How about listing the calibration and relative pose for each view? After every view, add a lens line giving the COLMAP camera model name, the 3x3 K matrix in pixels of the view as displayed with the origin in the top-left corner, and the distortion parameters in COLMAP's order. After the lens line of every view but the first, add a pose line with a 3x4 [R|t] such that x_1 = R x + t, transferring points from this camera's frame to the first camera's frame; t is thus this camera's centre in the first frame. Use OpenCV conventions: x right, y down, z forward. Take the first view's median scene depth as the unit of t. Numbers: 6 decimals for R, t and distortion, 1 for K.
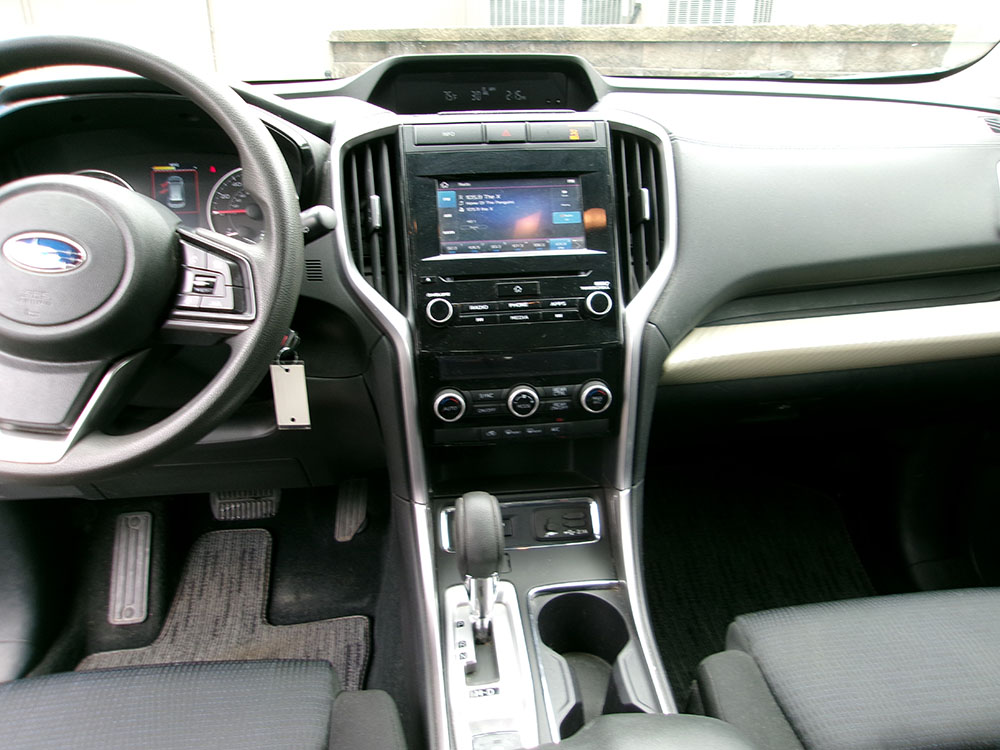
lens RADIAL K [[763.6, 0, 505.1], [0, 763.6, 377.3], [0, 0, 1]] dist [-0.011433, 0.008298]
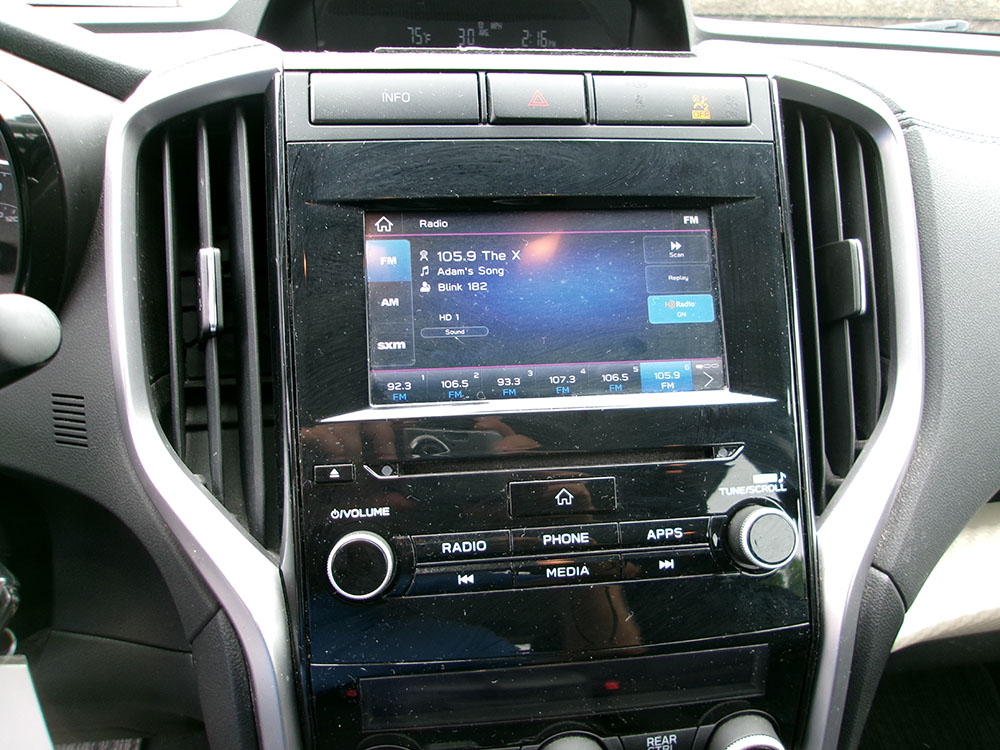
lens RADIAL K [[763.6, 0, 505.1], [0, 763.6, 377.3], [0, 0, 1]] dist [-0.011433, 0.008298]
pose [[0.999677, 0.017709, 0.018241, -0.021295], [-0.018153, 0.999536, 0.024468, -0.182239], [-0.017799, -0.024791, 0.999534, 0.592532]]
